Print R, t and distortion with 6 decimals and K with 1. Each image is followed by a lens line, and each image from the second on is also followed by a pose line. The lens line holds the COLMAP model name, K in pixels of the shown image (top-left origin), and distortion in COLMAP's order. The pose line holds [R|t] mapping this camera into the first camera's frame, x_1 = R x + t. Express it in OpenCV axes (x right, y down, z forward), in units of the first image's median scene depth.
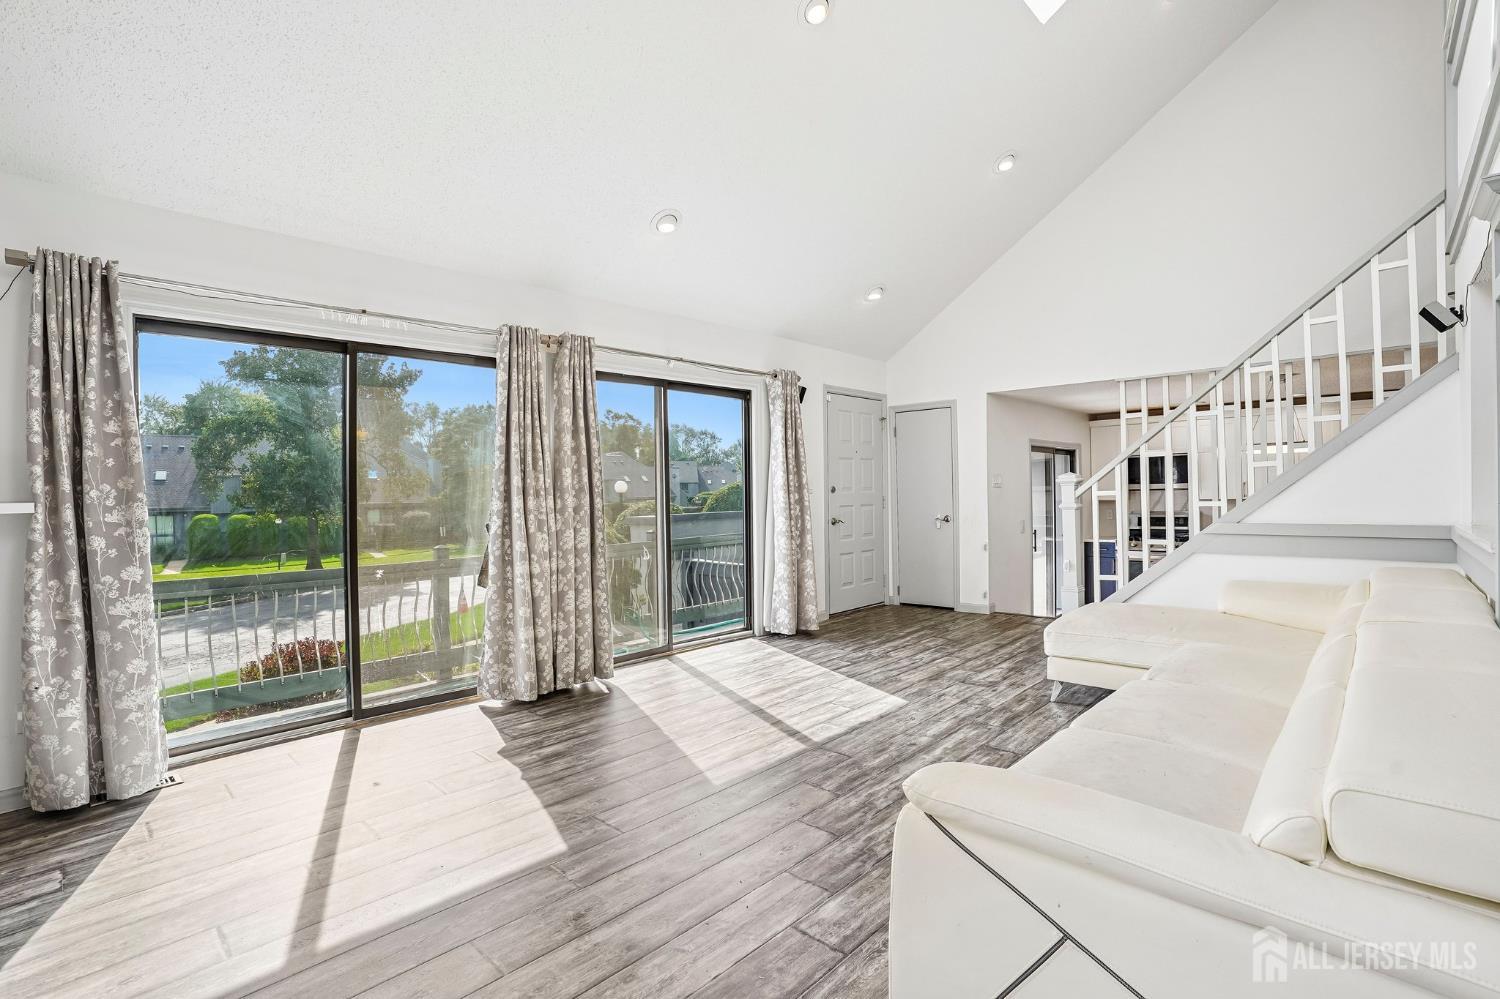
lens RADIAL K [[696.3, 0, 747.5], [0, 696.3, 494.2], [0, 0, 1]] dist [-0.089462, 0.041409]
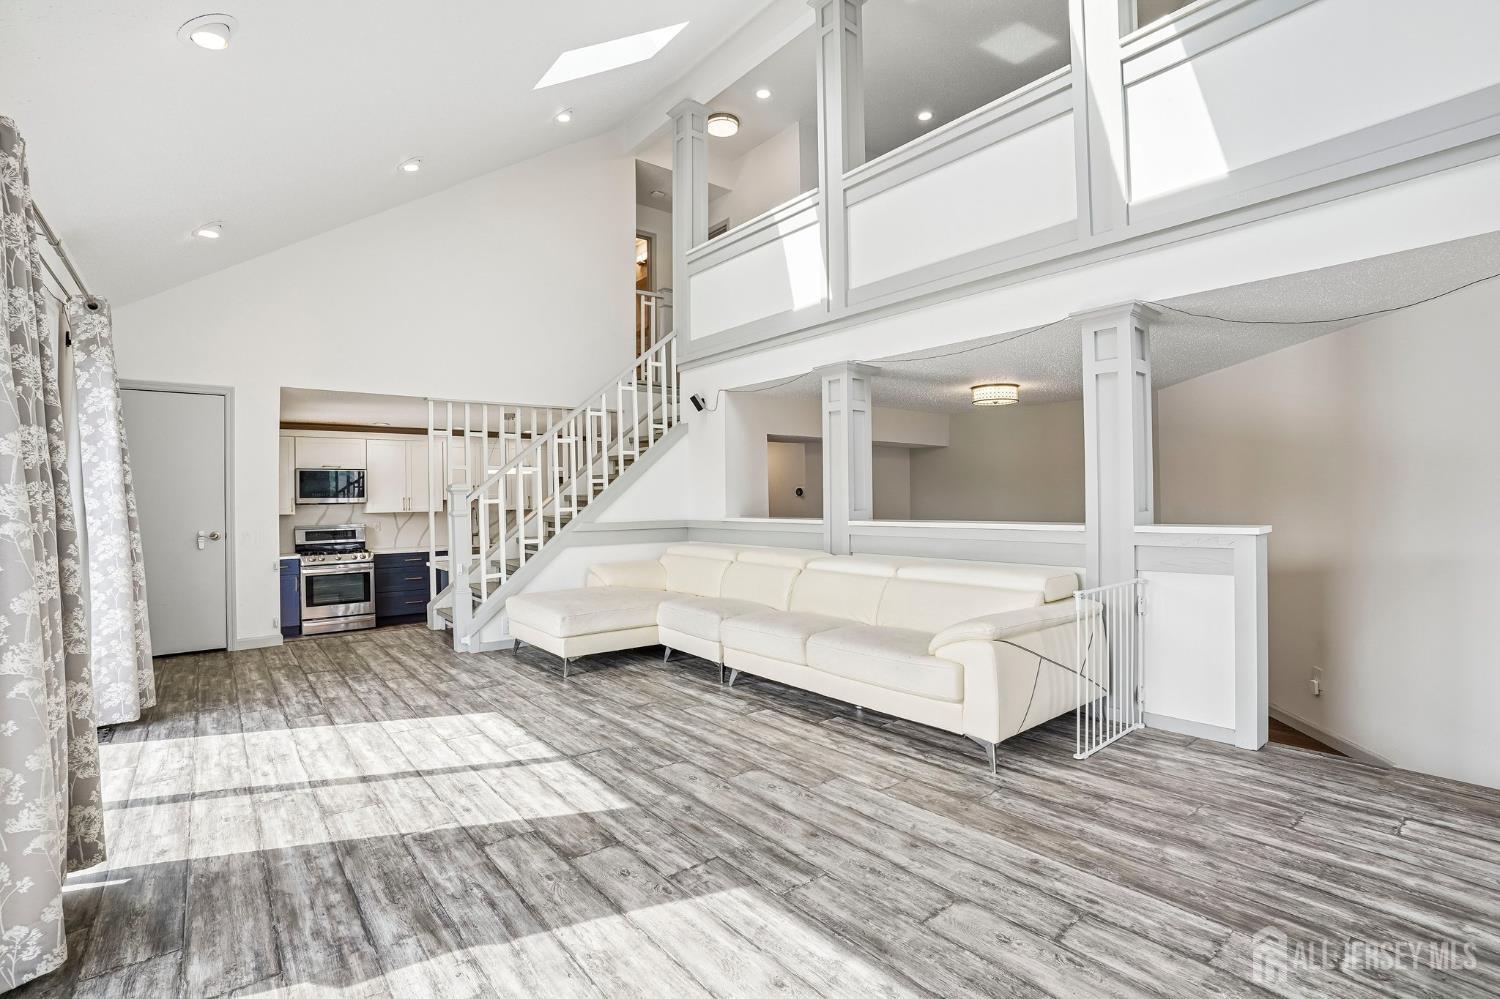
lens RADIAL K [[696.3, 0, 747.5], [0, 696.3, 494.2], [0, 0, 1]] dist [-0.089462, 0.041409]
pose [[0.127654, 0.024670, 0.991512, -0.735866], [0.011046, 0.999593, -0.026293, 0.027442], [-0.991757, 0.014309, 0.127330, 0.567670]]
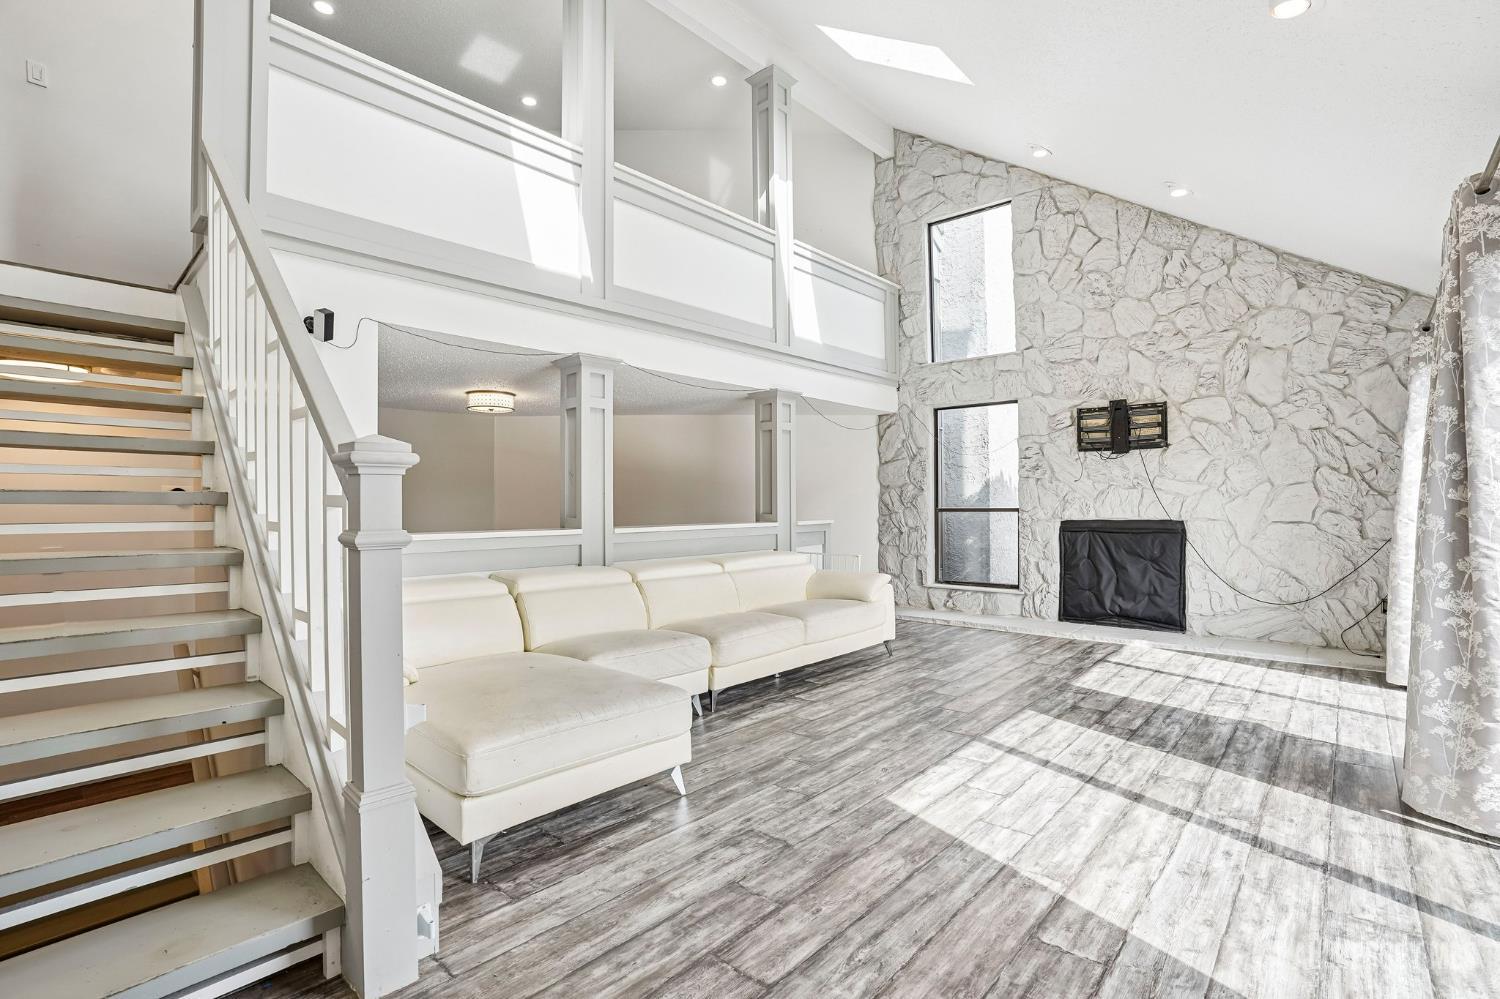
lens RADIAL K [[696.4, 0, 754.3], [0, 696.4, 497.3], [0, 0, 1]] dist [-0.085583, 0.037711]
pose [[-0.999091, 0.026527, -0.033370, 0.415509], [0.026831, 0.999602, -0.008699, 0.006094], [0.033126, -0.009586, -0.999405, 1.822576]]
